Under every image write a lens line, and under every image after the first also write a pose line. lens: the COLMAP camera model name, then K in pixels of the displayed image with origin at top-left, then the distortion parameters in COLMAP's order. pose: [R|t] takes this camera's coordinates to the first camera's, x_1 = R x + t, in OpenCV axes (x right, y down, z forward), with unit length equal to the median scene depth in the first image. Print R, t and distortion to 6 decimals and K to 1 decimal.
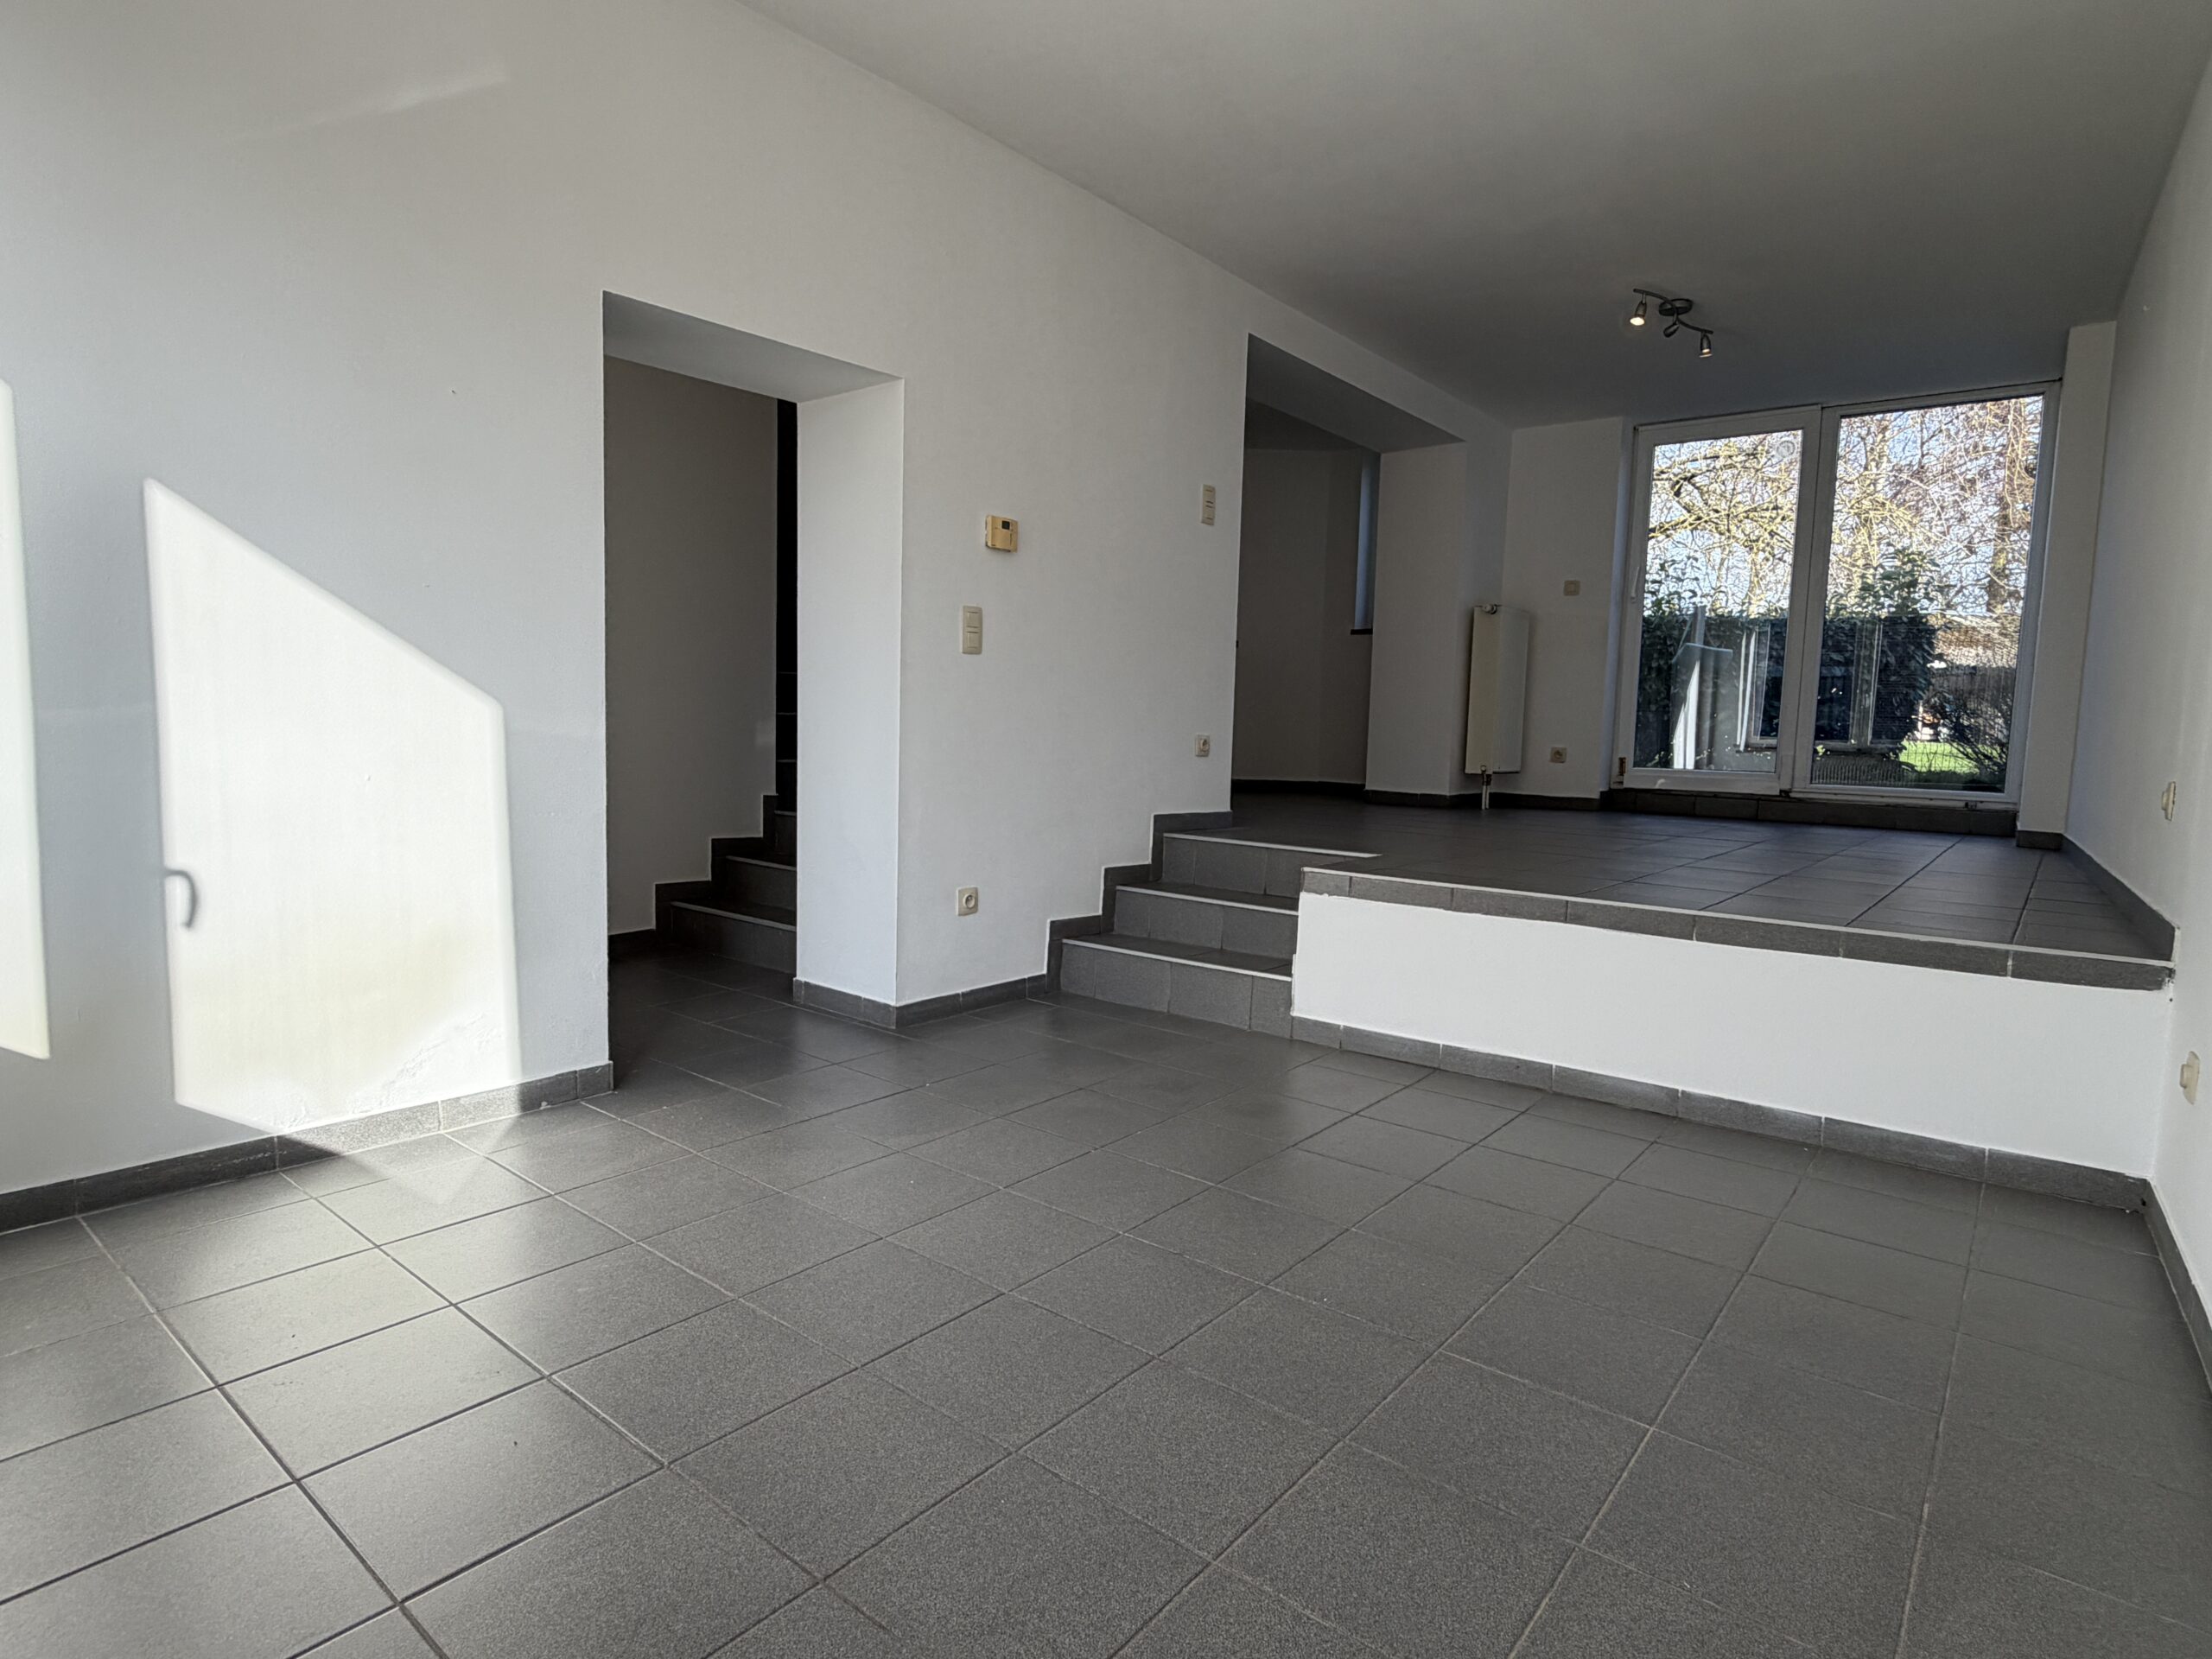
lens RADIAL K [[1146.1, 0, 1106.0], [0, 1146.1, 829.5], [0, 0, 1]] dist [0.003063, 0.000005]
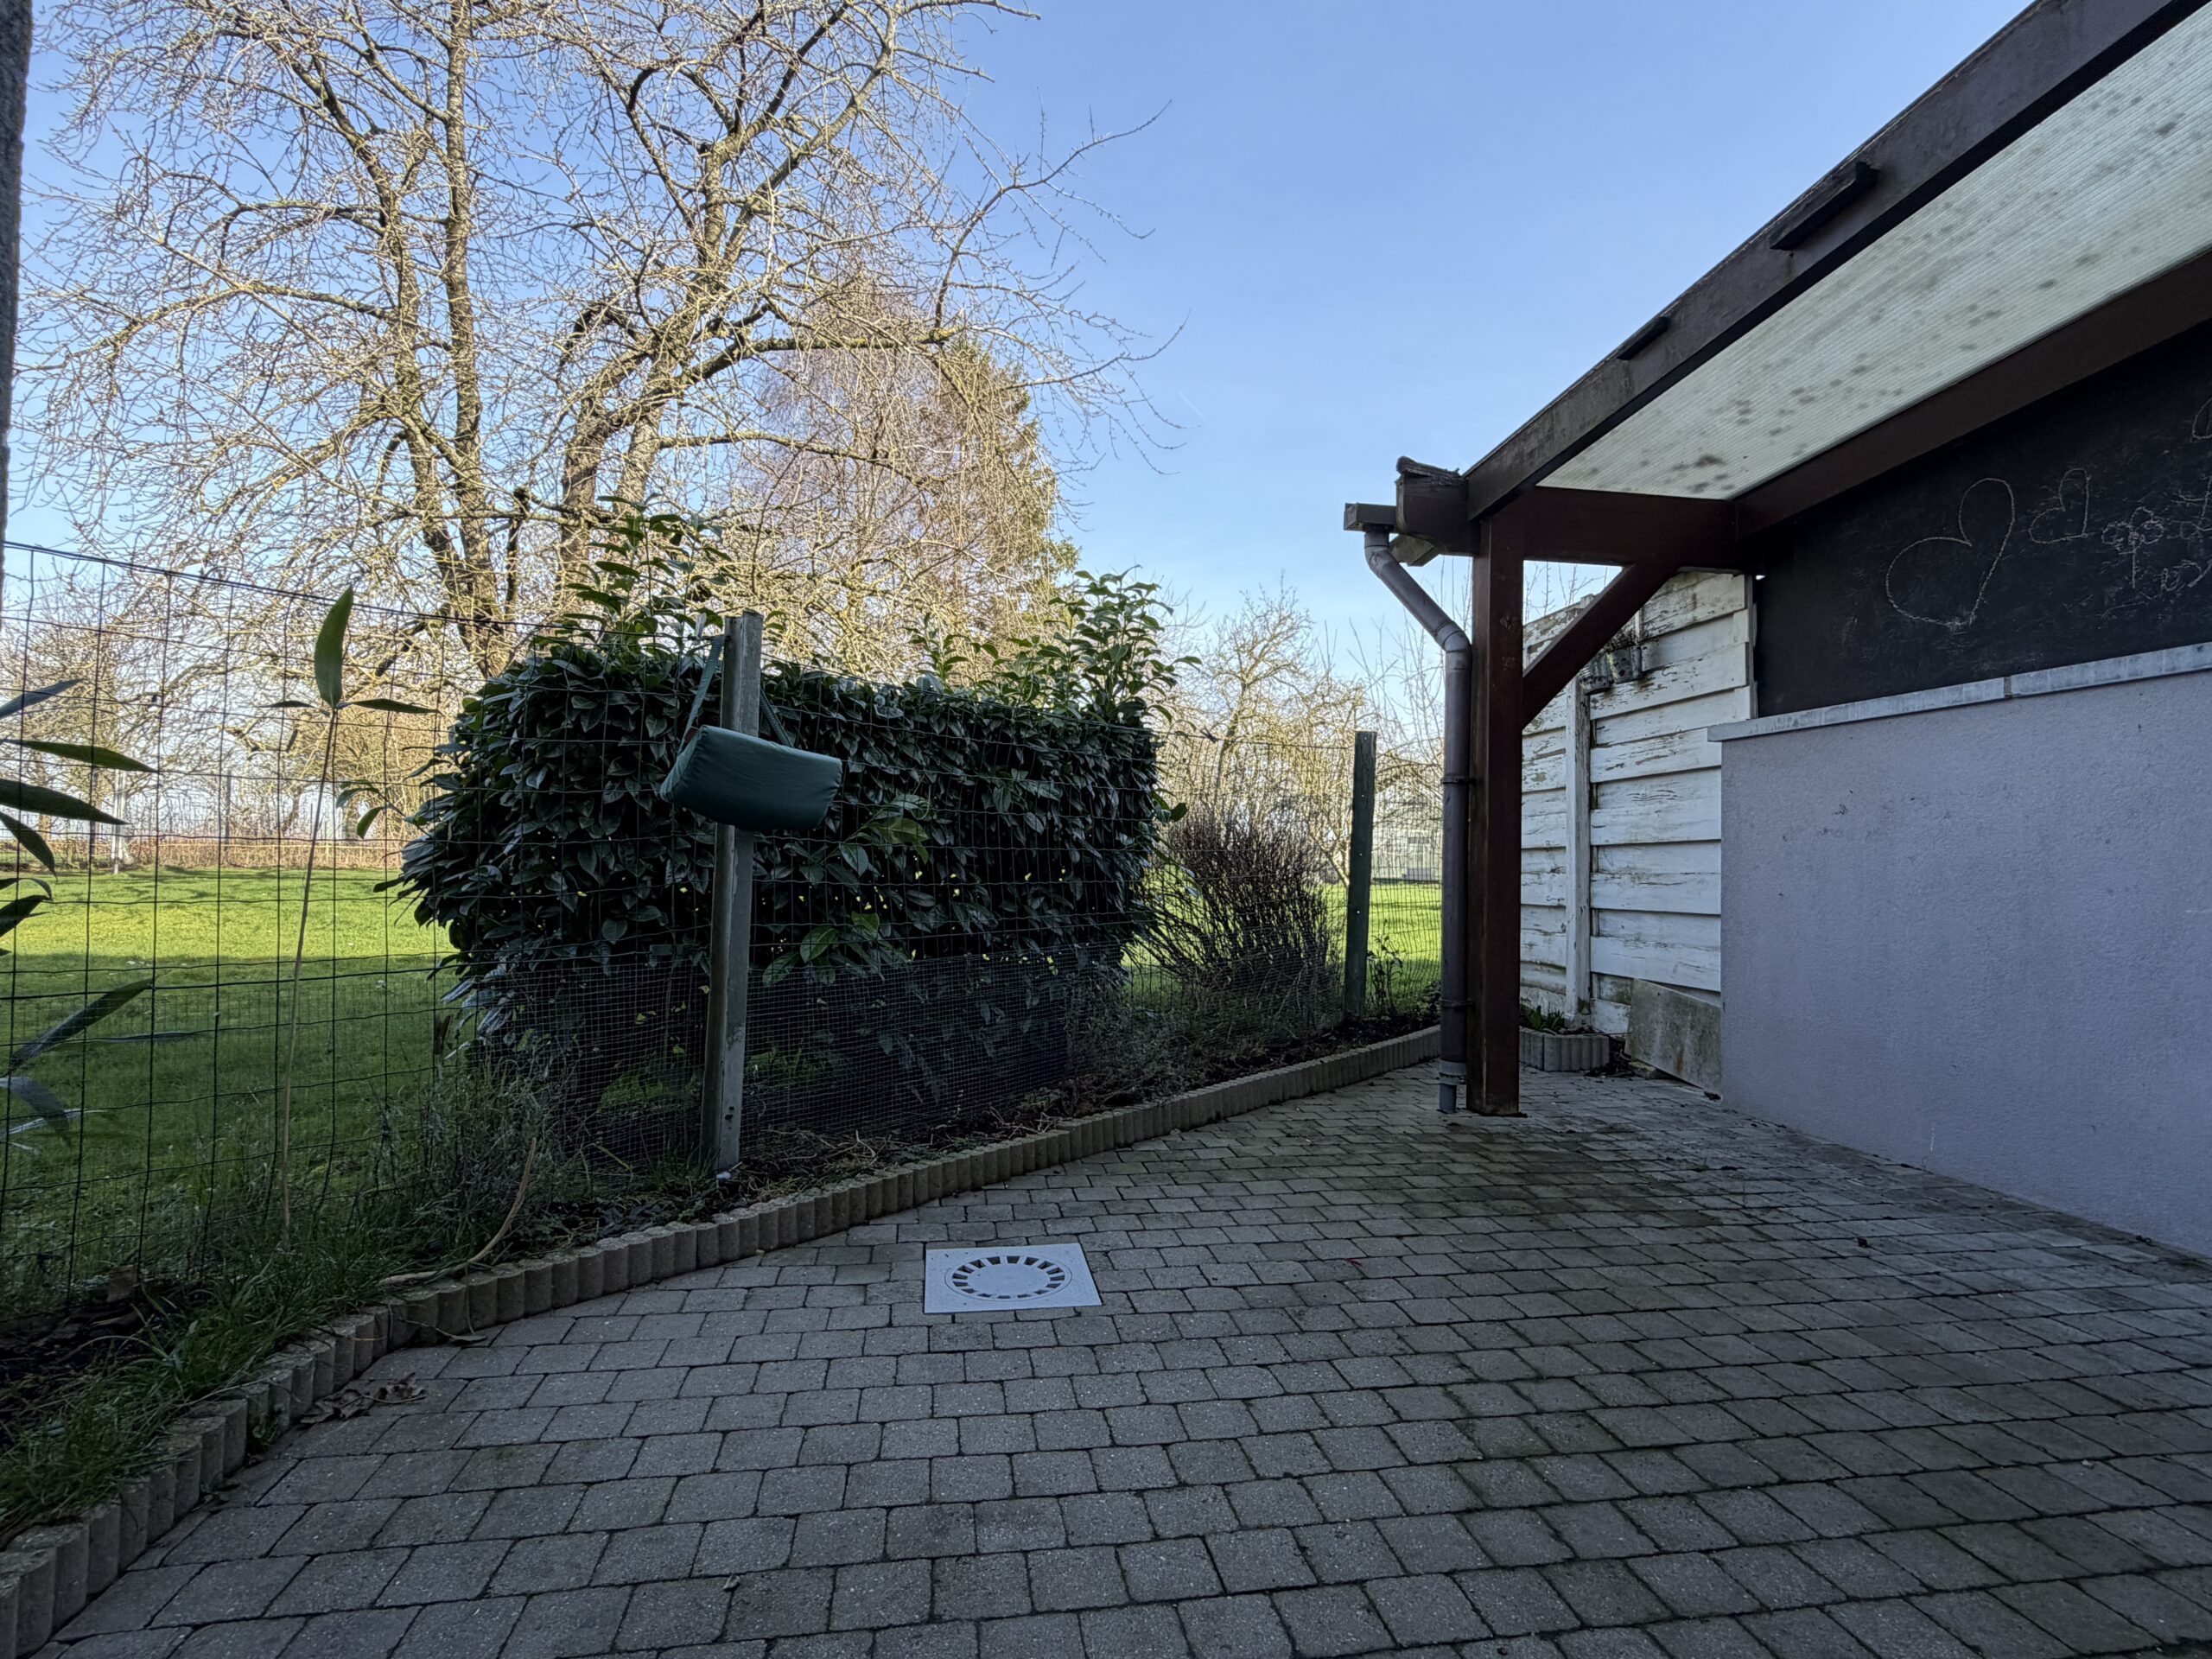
lens RADIAL K [[1083.4, 0, 1106.0], [0, 1083.4, 829.5], [0, 0, 1]] dist [0.001577, 0.001007]
pose [[0.674205, 0.008155, 0.738500, 0.355495], [0.066553, 0.995200, -0.071748, -0.105709], [-0.735540, 0.097522, 0.670426, 0.711356]]
